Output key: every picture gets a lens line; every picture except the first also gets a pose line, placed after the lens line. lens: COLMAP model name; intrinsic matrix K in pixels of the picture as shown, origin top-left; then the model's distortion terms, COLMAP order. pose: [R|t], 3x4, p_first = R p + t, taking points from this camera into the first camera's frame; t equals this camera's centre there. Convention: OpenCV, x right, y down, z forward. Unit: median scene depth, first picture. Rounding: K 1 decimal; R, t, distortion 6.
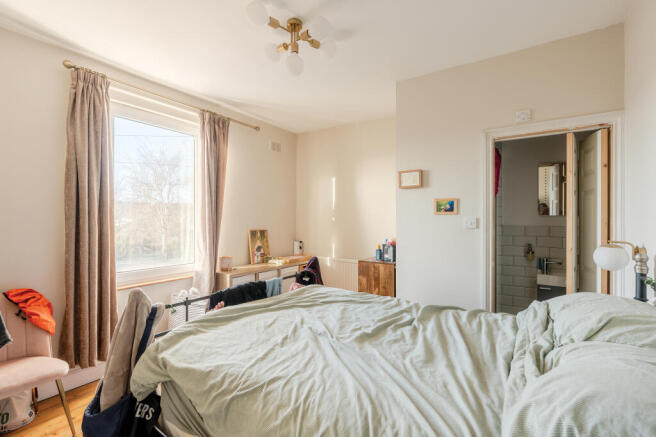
lens RADIAL K [[300.6, 0, 328.7], [0, 300.6, 219.8], [0, 0, 1]] dist [-0.006734, 0.003610]
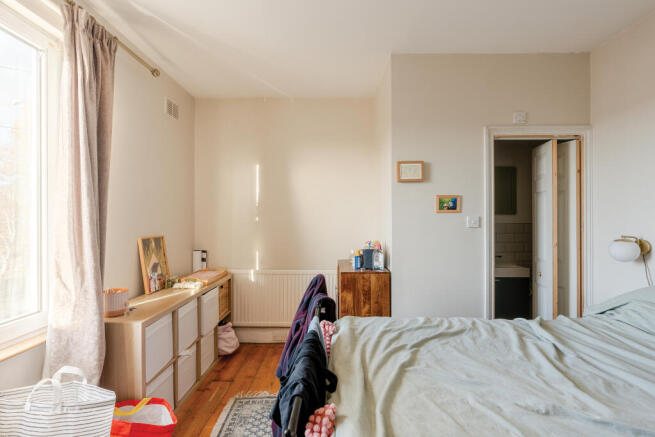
lens RADIAL K [[300.1, 0, 326.5], [0, 300.1, 217.8], [0, 0, 1]] dist [-0.006734, 0.003610]
pose [[0.836435, -0.005053, 0.548043, -0.367752], [0.007780, 0.999966, -0.002655, -0.002508], [-0.548011, 0.006484, 0.836446, 0.386273]]
